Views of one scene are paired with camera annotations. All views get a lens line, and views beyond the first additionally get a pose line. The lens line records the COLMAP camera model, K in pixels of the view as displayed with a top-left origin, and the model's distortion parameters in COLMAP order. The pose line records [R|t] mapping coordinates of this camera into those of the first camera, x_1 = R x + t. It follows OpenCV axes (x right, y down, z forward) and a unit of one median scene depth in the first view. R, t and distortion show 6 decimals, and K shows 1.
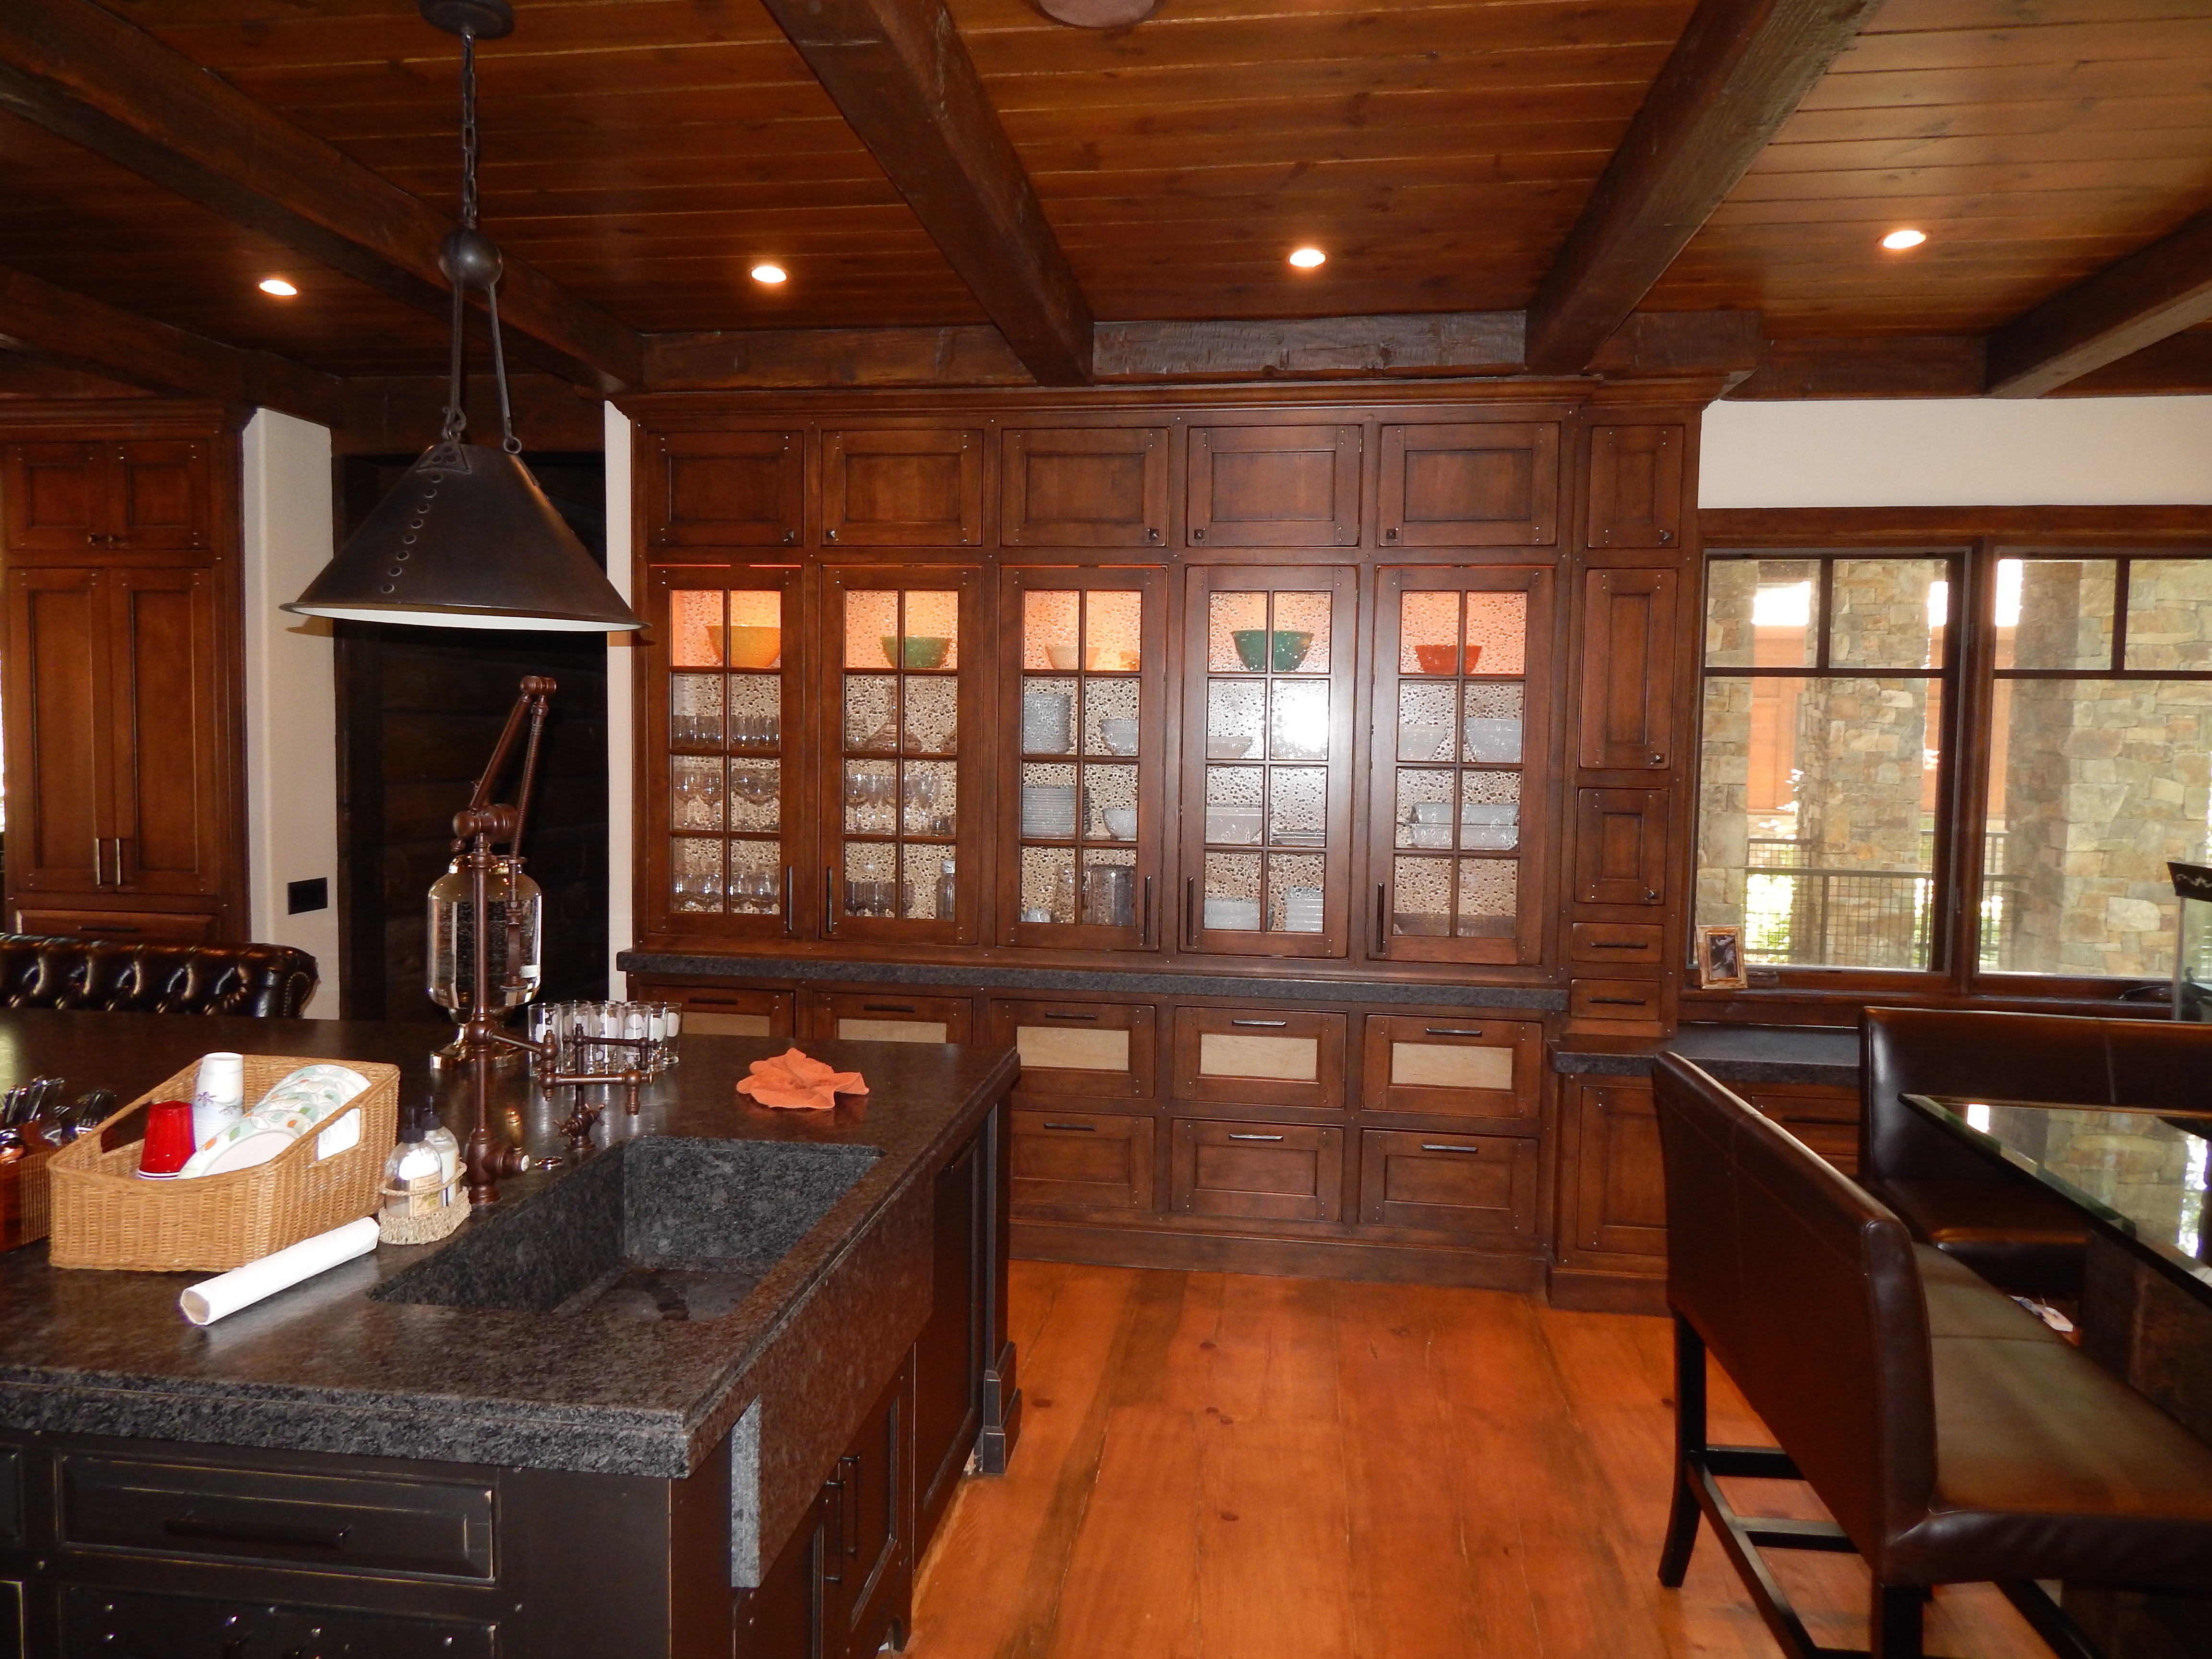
lens RADIAL K [[1452.5, 0, 1118.7], [0, 1452.5, 826.6], [0, 0, 1]] dist [0.007299, -0.003548]
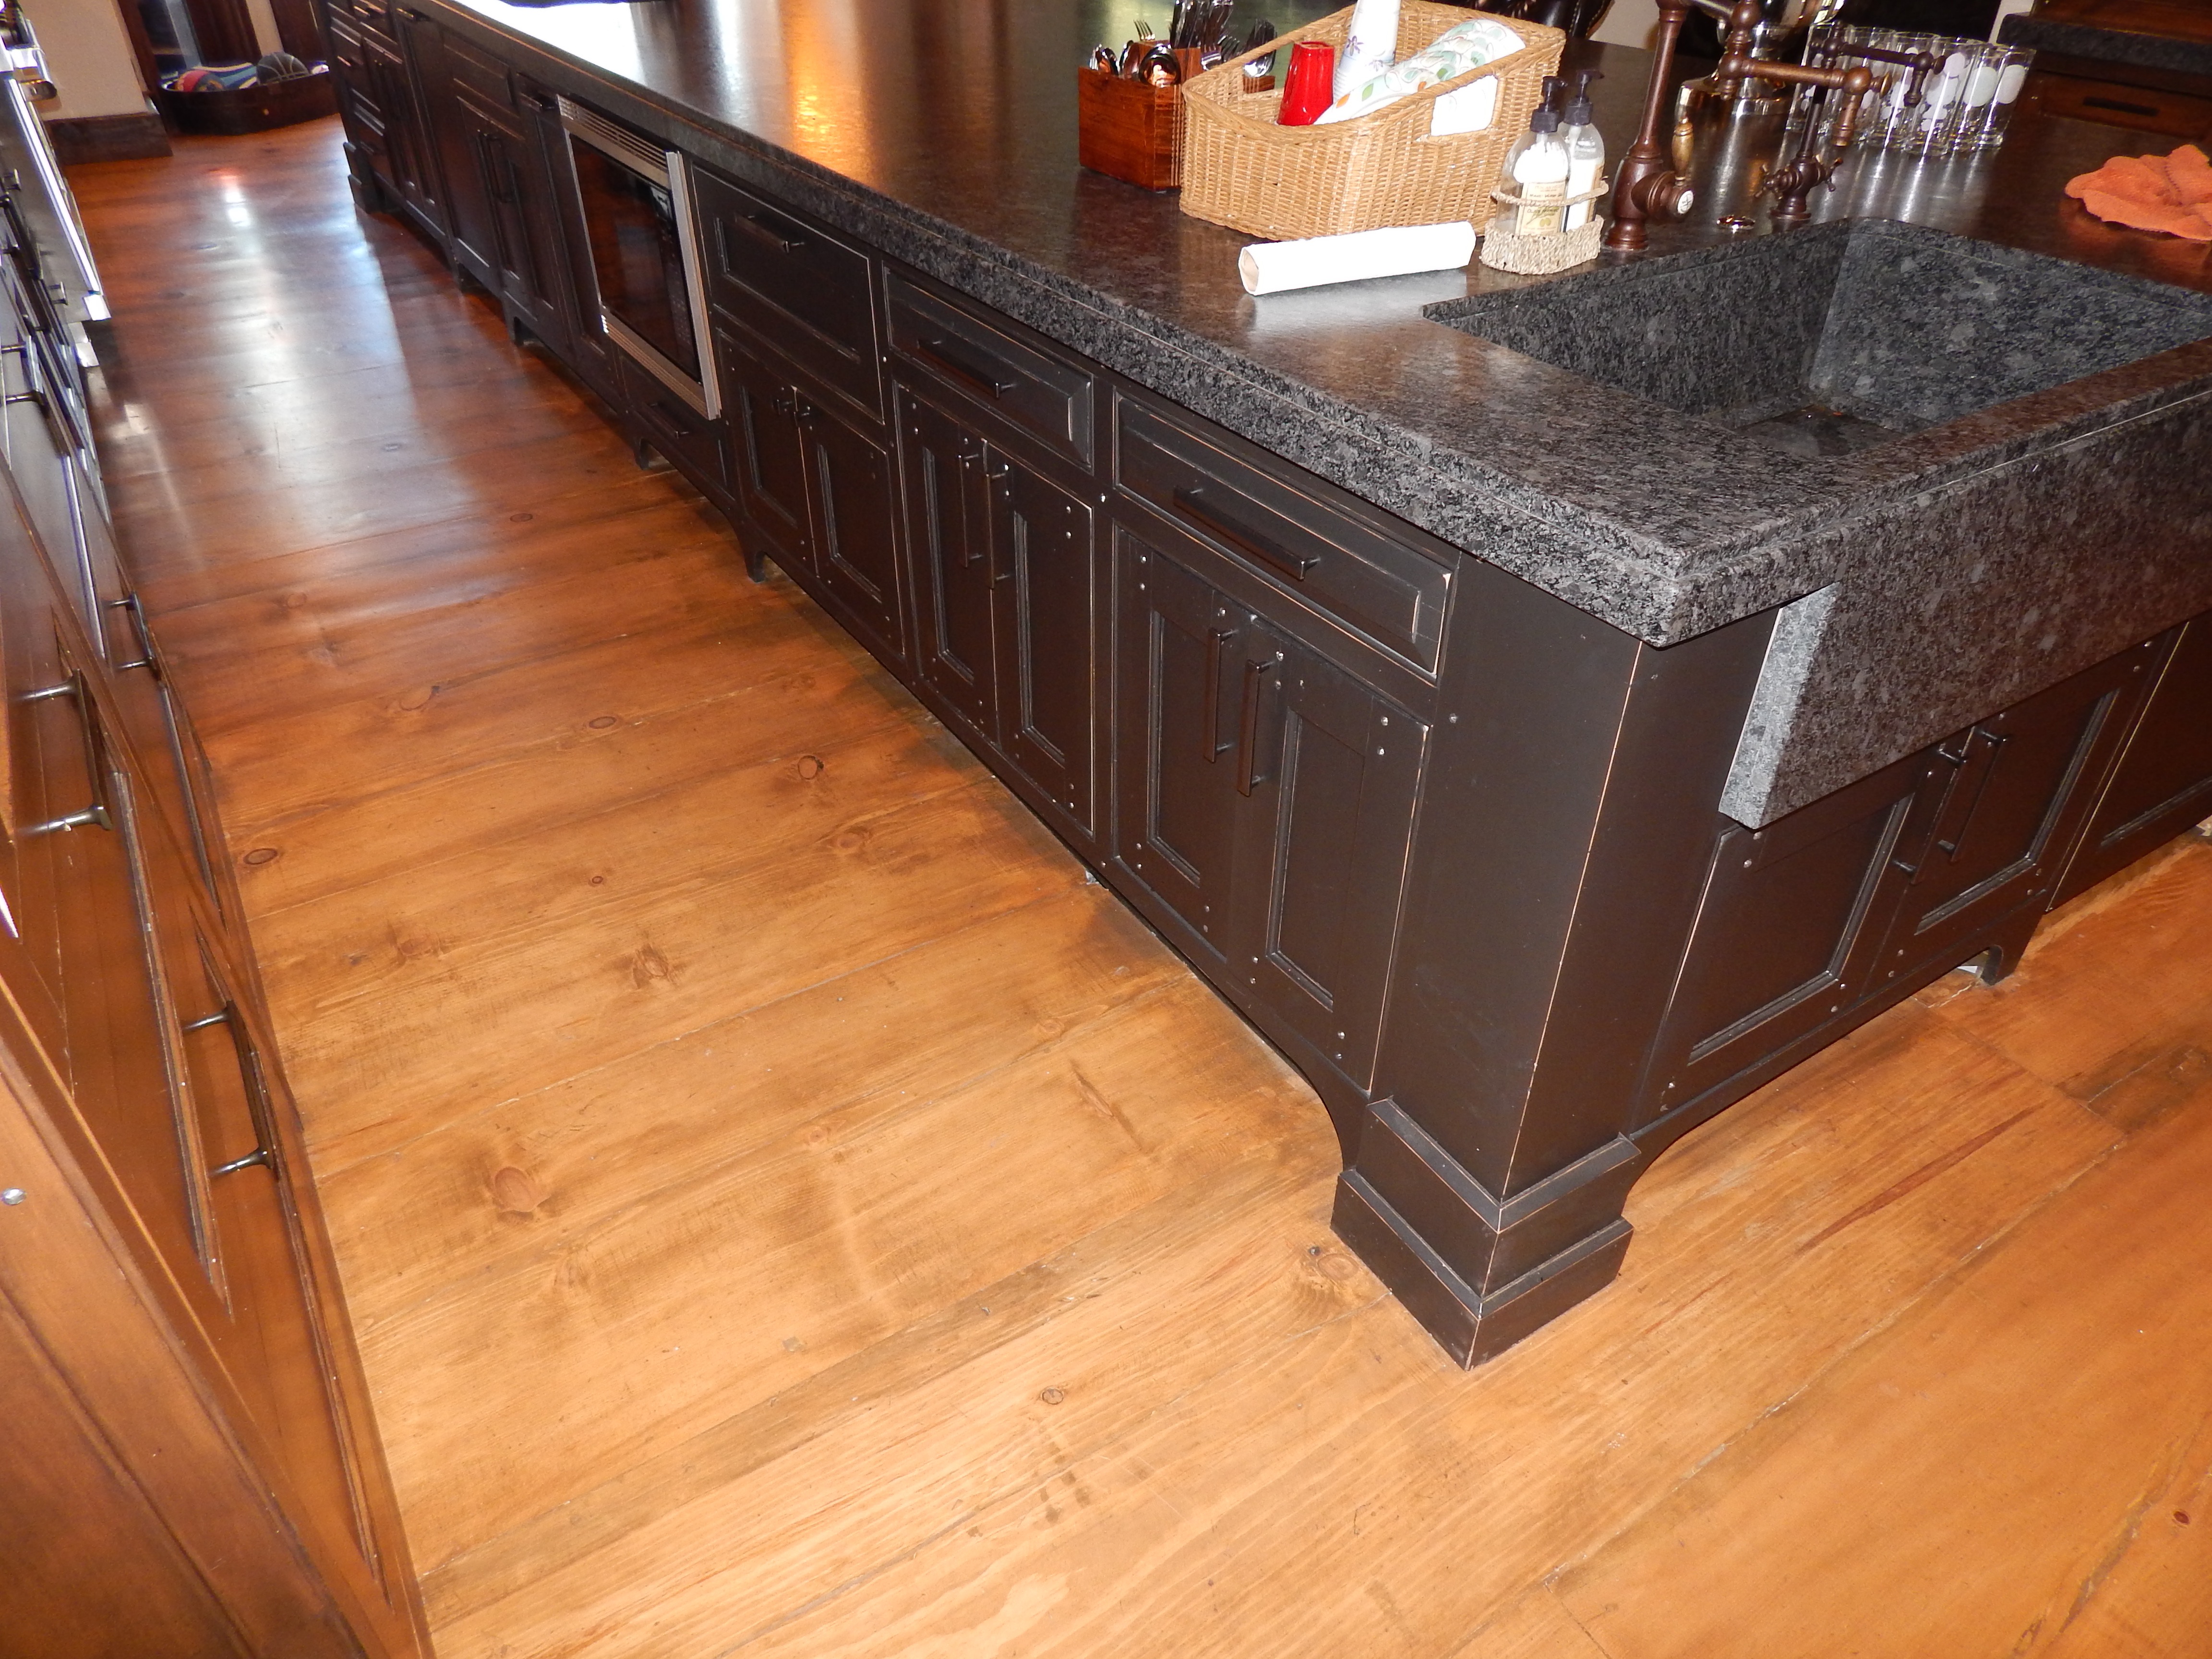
lens RADIAL K [[1460.8, 0, 1112.2], [0, 1460.8, 822.5], [0, 0, 1]] dist [0.006651, -0.006426]
pose [[0.641944, 0.438271, -0.629148, 0.003158], [-0.044584, 0.840484, 0.539998, 0.091269], [0.765455, -0.318598, 0.559084, 0.226910]]
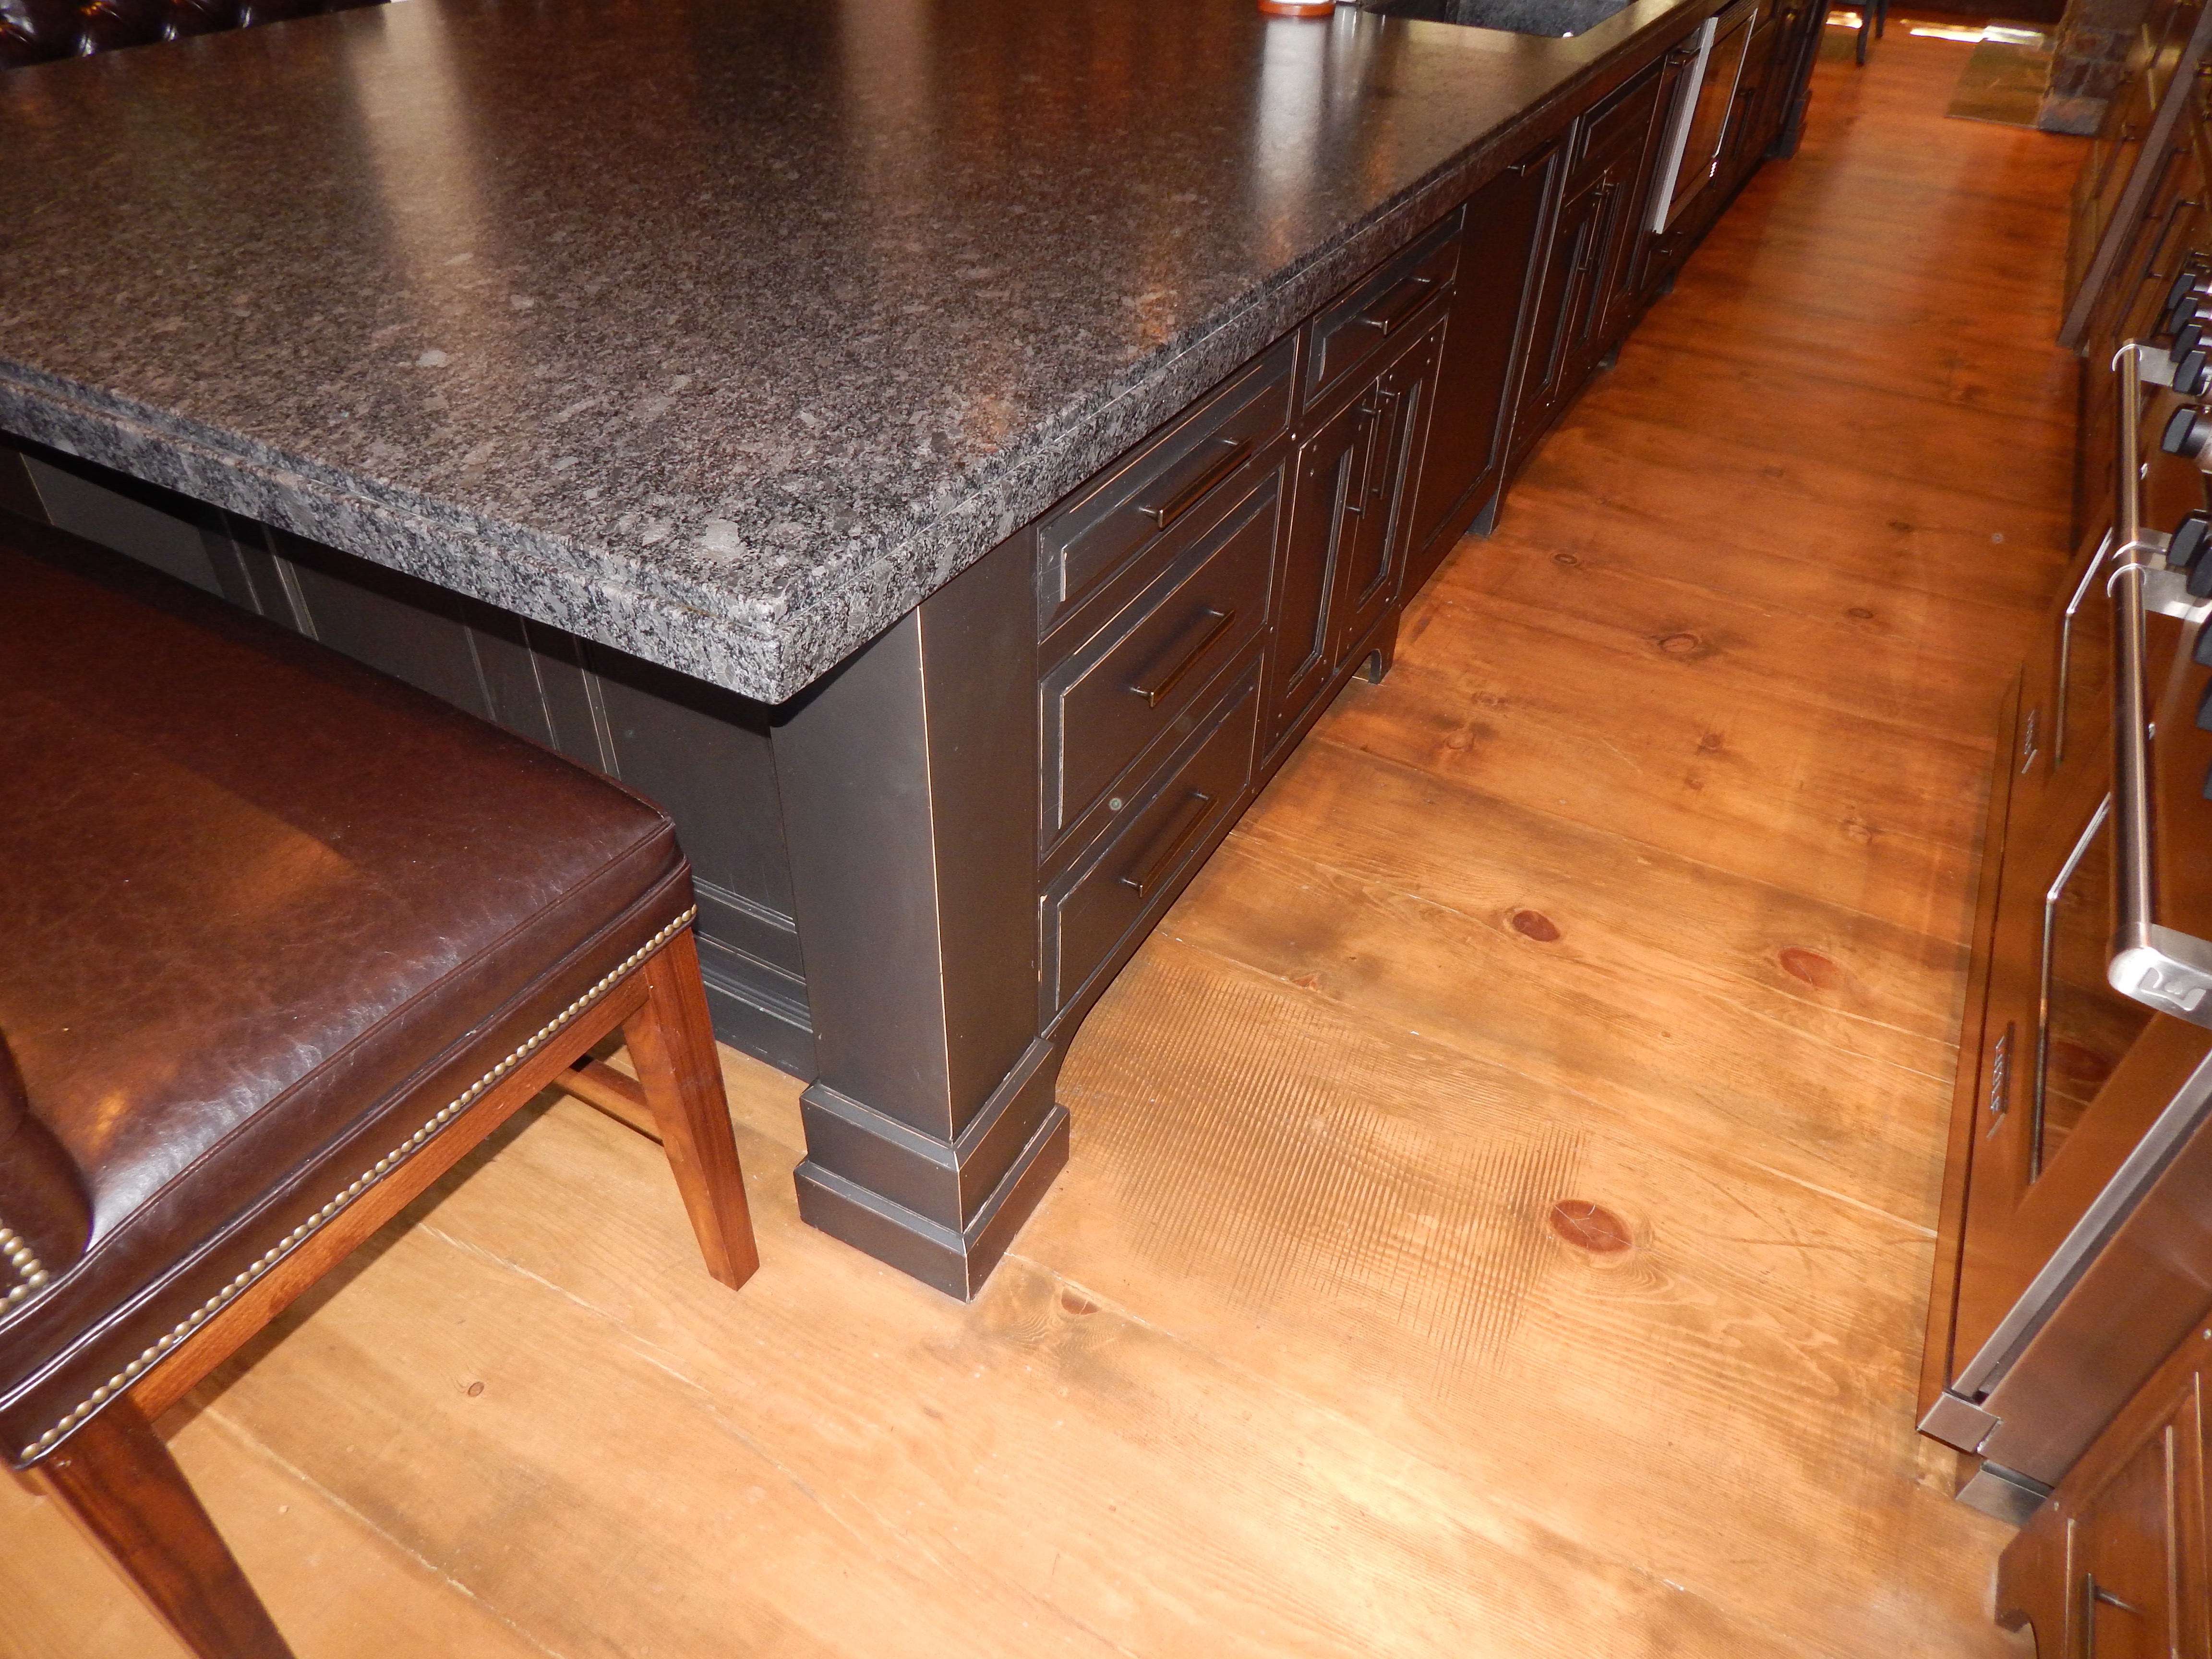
lens RADIAL K [[1460.8, 0, 1112.2], [0, 1460.8, 822.5], [0, 0, 1]] dist [0.006651, -0.006426]
pose [[0.370220, -0.574512, 0.729982, -2.721462], [0.030550, 0.792924, 0.608554, 0.015558], [-0.928442, -0.202998, 0.311108, 0.656741]]
